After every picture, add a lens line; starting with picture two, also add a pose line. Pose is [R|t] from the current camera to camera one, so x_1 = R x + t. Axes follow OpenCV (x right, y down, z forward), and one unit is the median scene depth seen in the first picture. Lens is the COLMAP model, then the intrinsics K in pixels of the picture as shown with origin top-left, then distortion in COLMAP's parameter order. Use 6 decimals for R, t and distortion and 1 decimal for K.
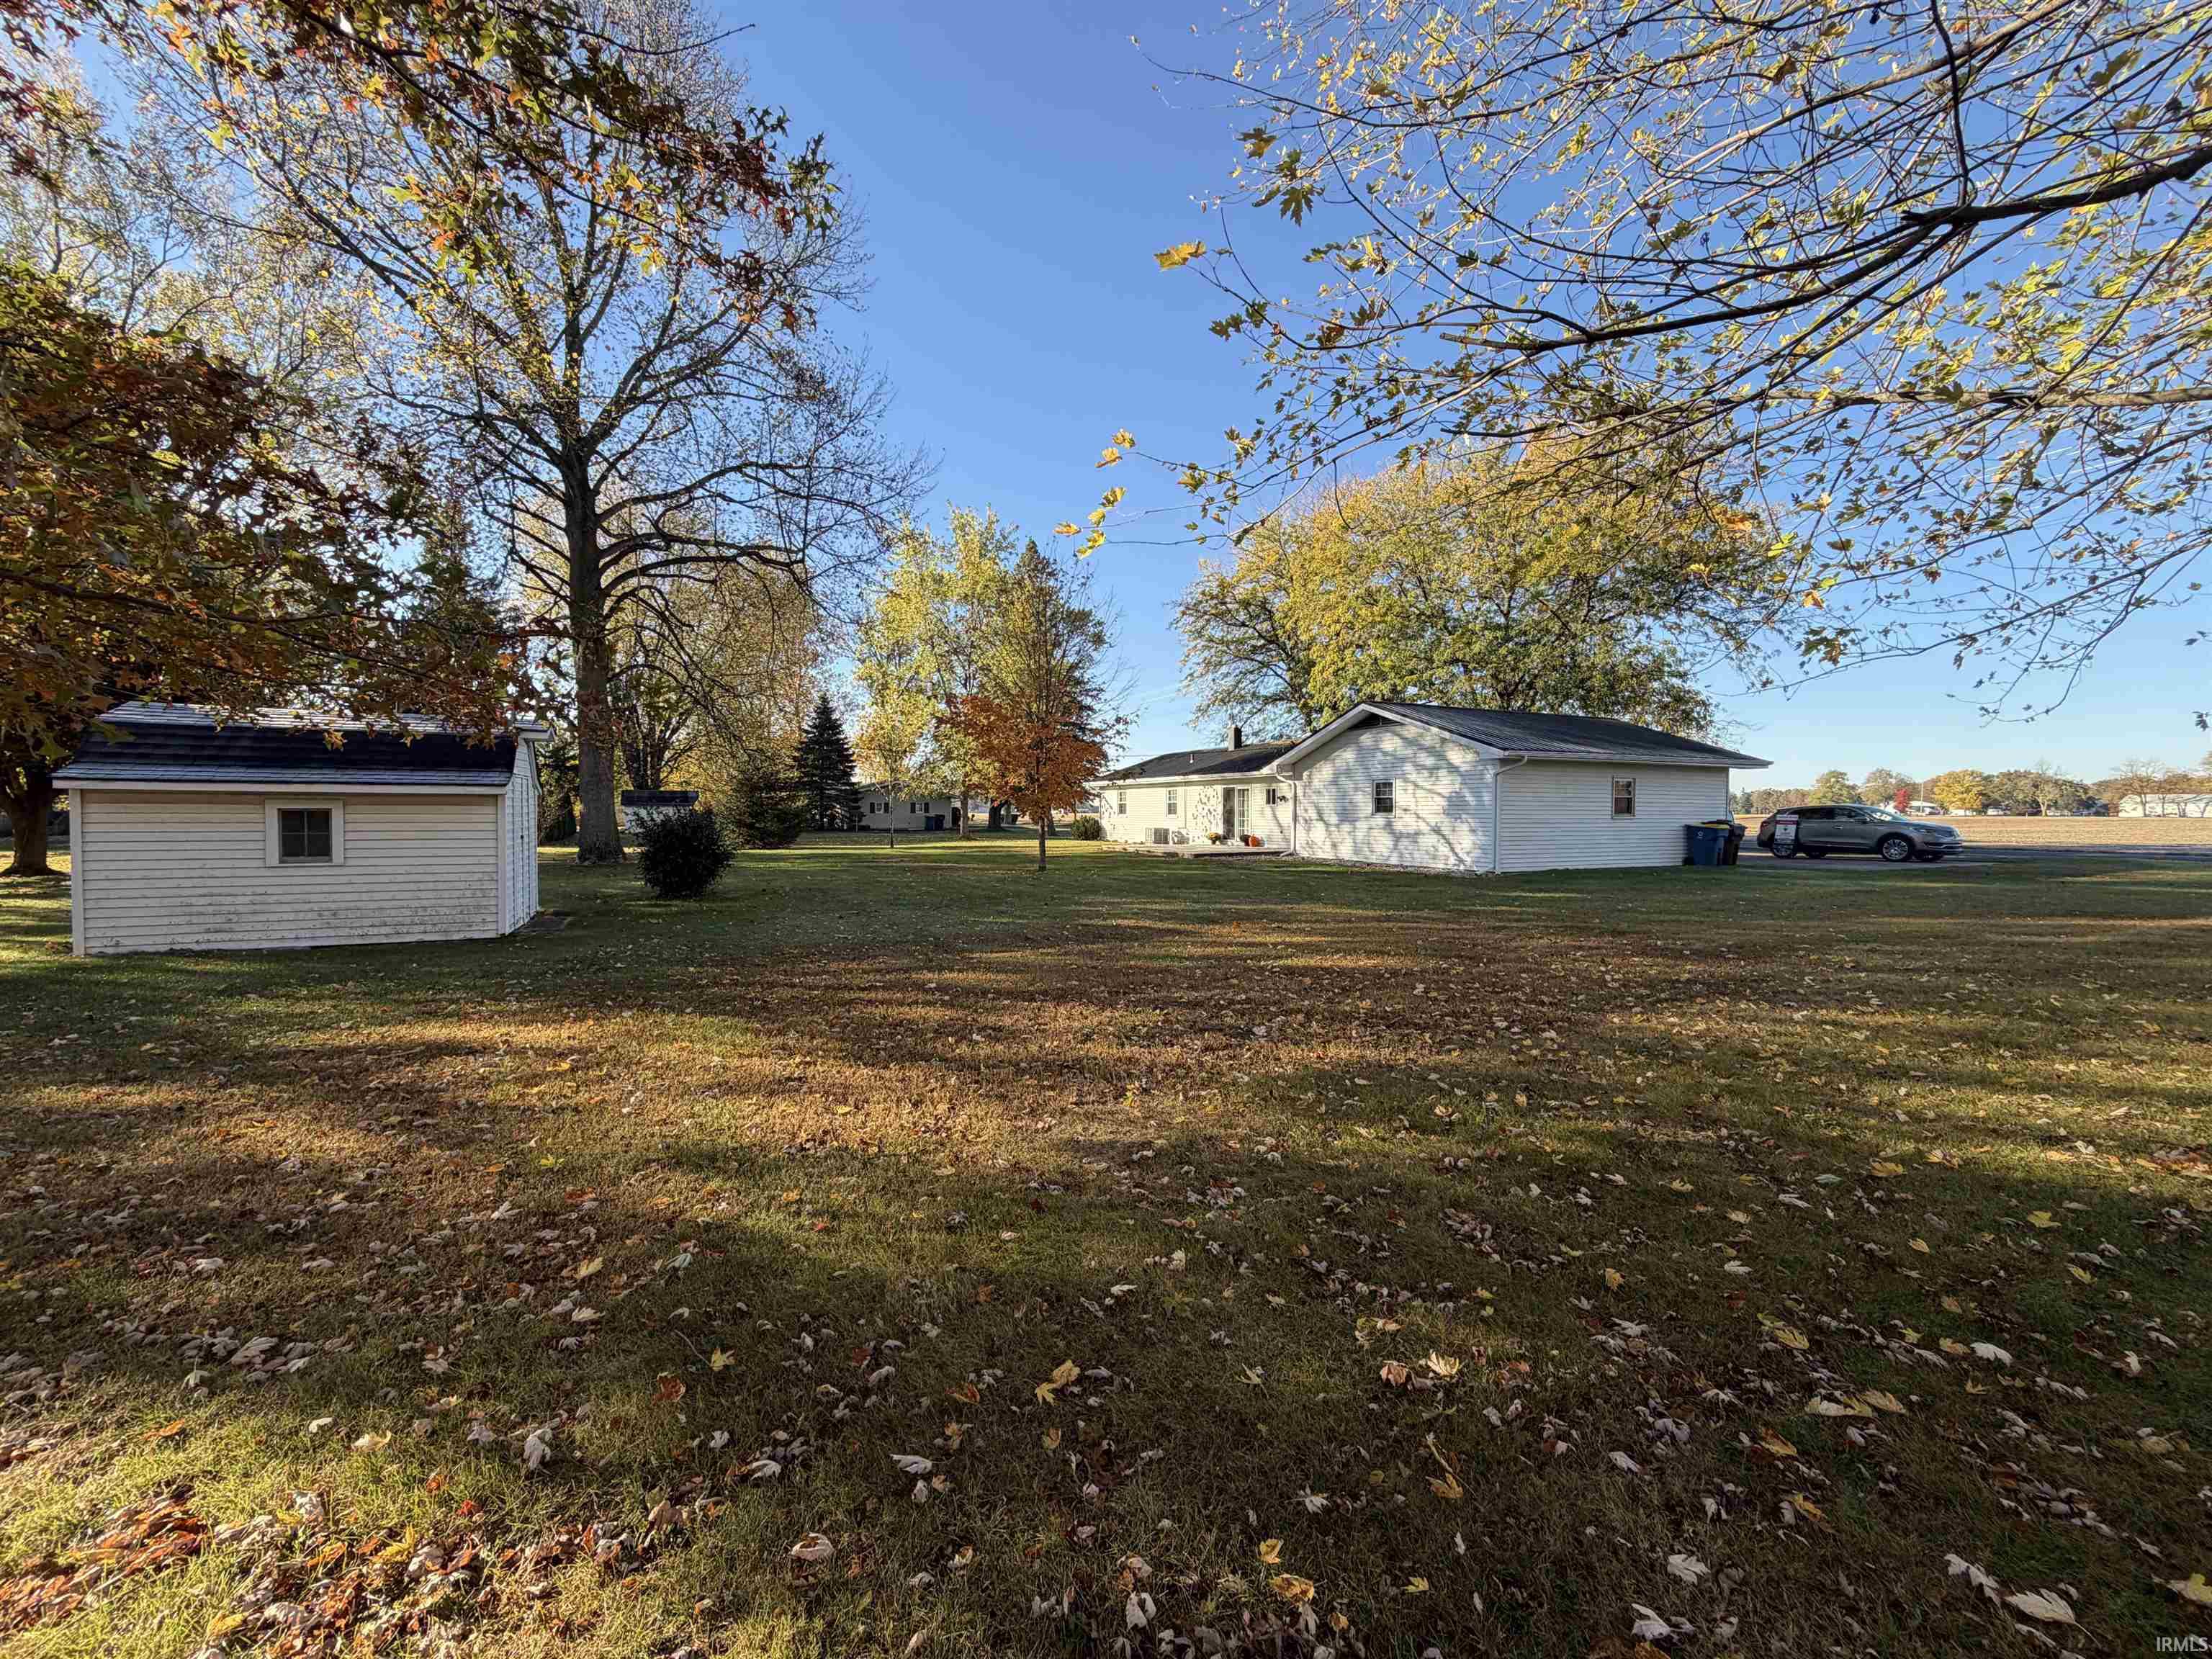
lens RADIAL K [[885.6, 0, 1098.0], [0, 885.6, 820.7], [0, 0, 1]] dist [0.001747, 0.000010]
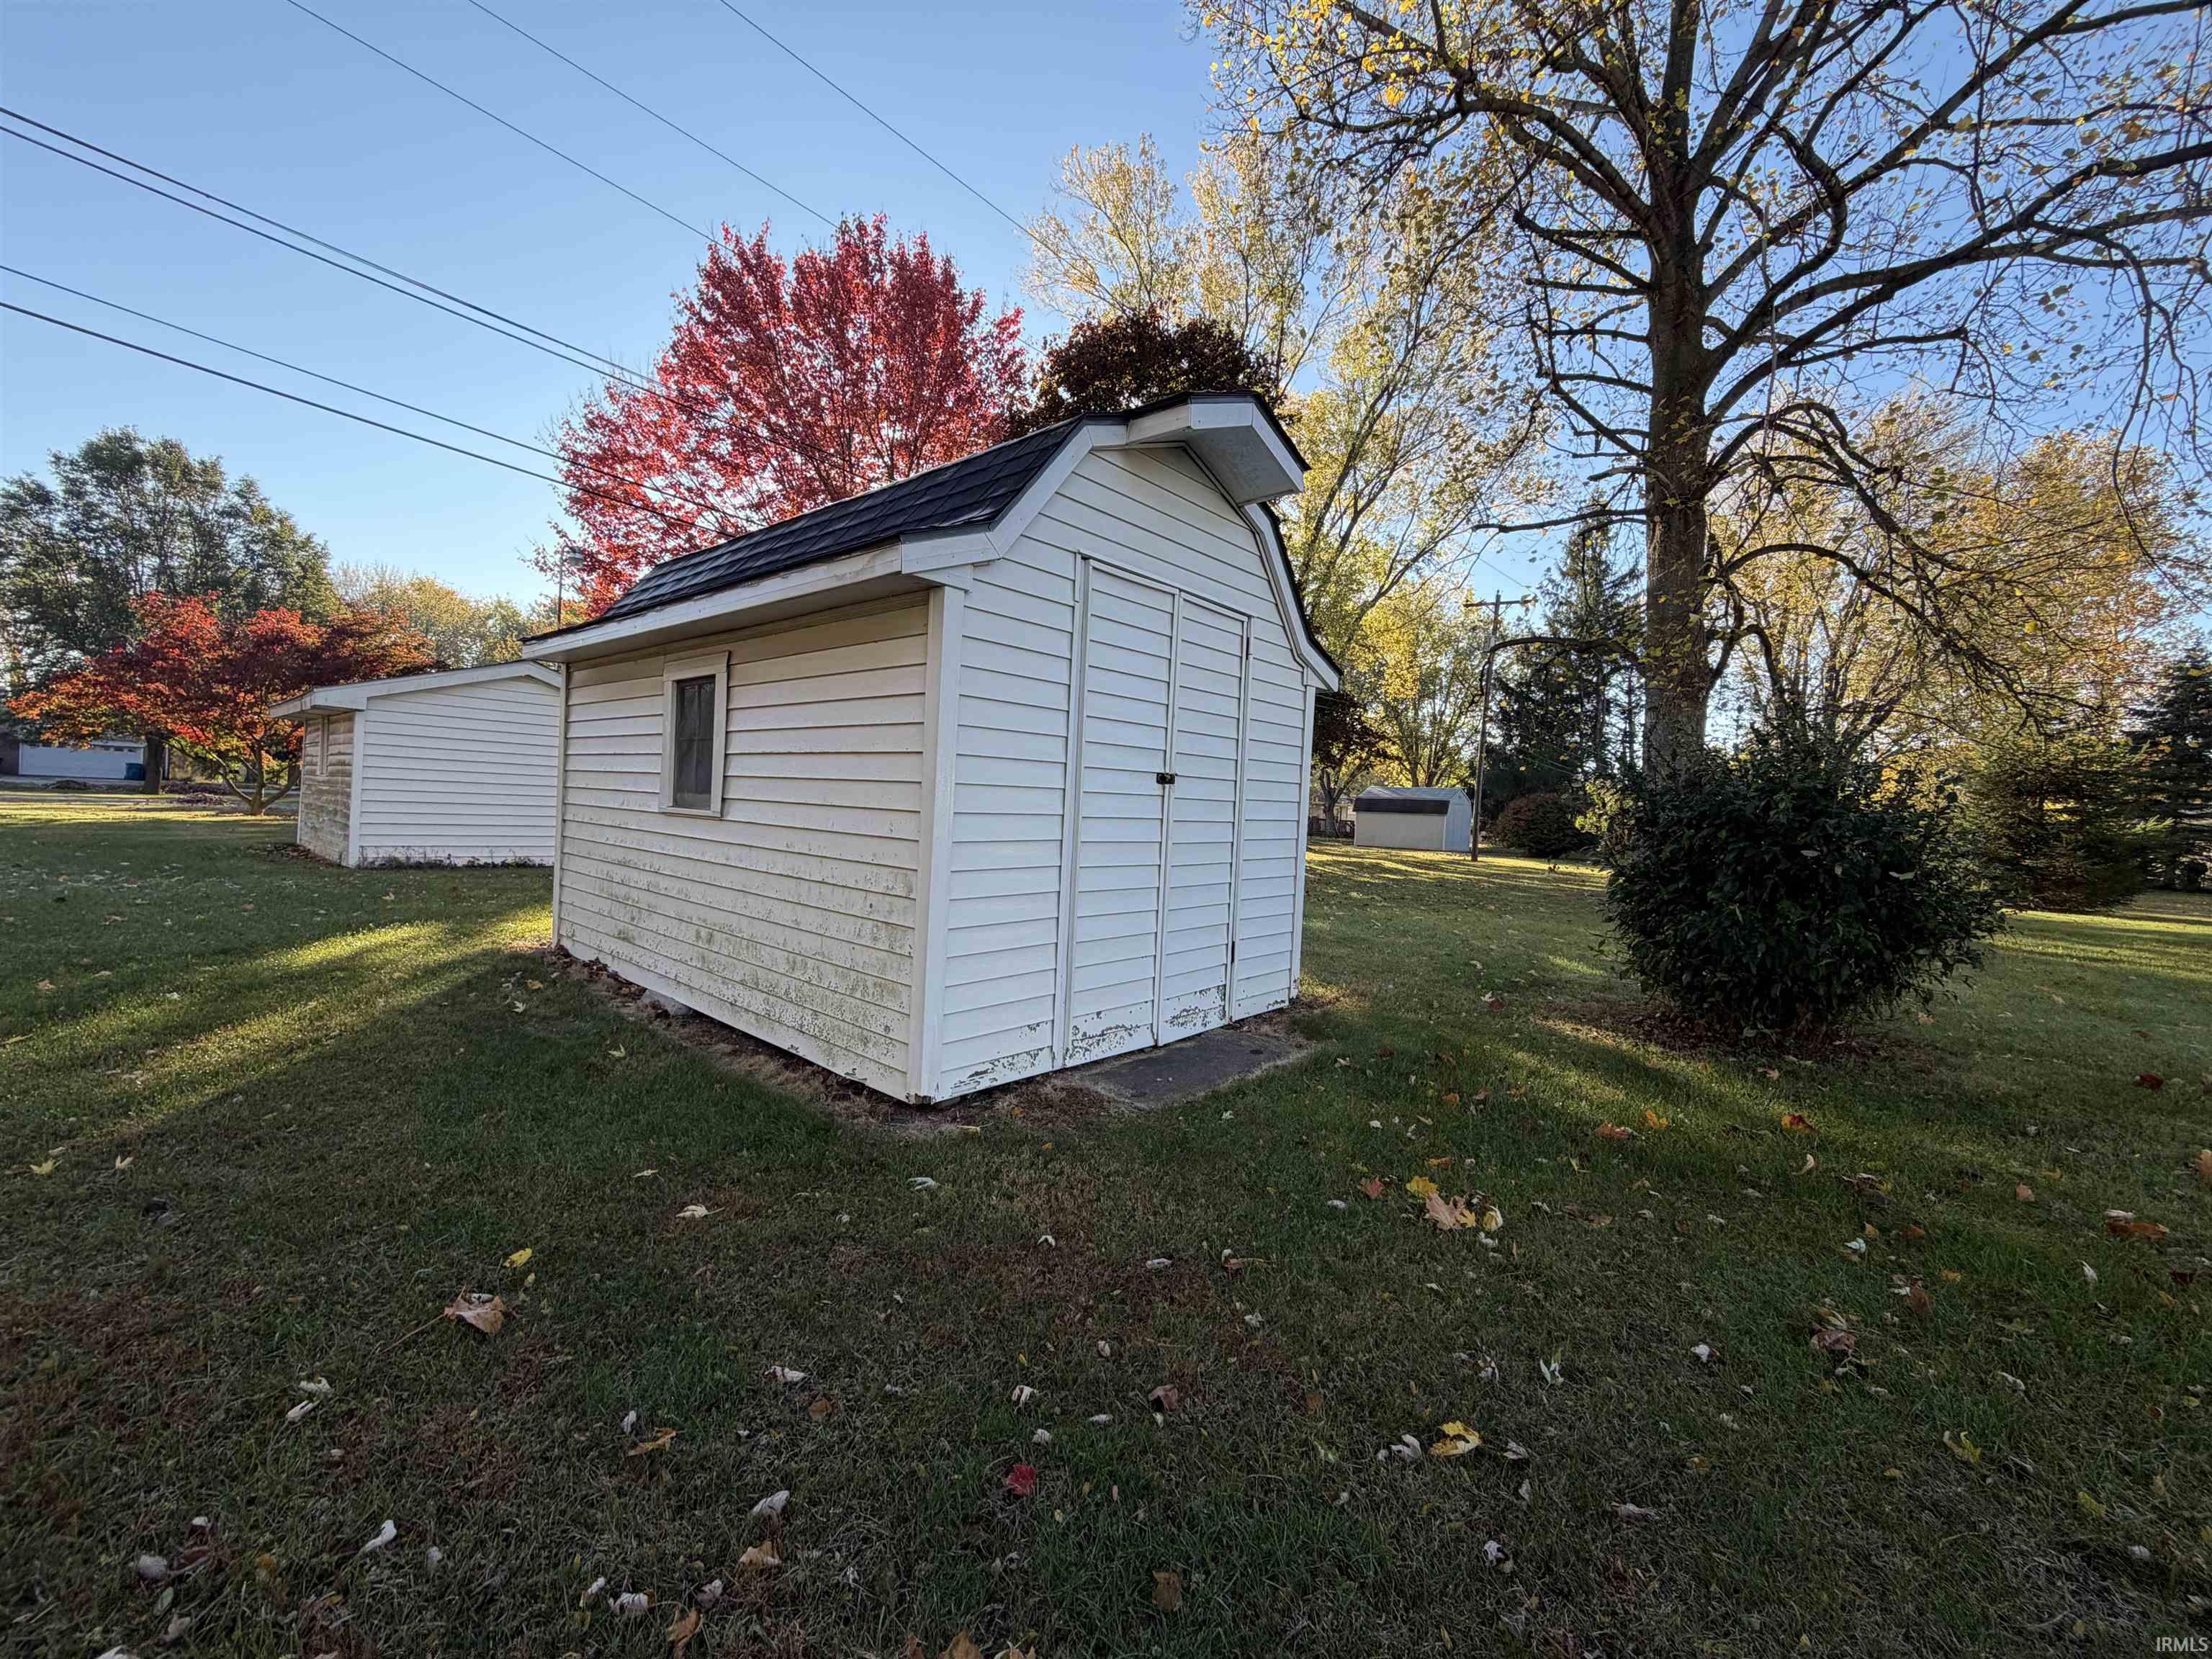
lens RADIAL K [[885.6, 0, 1098.0], [0, 885.6, 820.7], [0, 0, 1]] dist [0.001747, 0.000010]
pose [[0.396208, 0.033792, -0.917539, -0.186317], [-0.064749, 0.997863, 0.008791, 0.016524], [0.915875, 0.055926, 0.397549, 0.438482]]
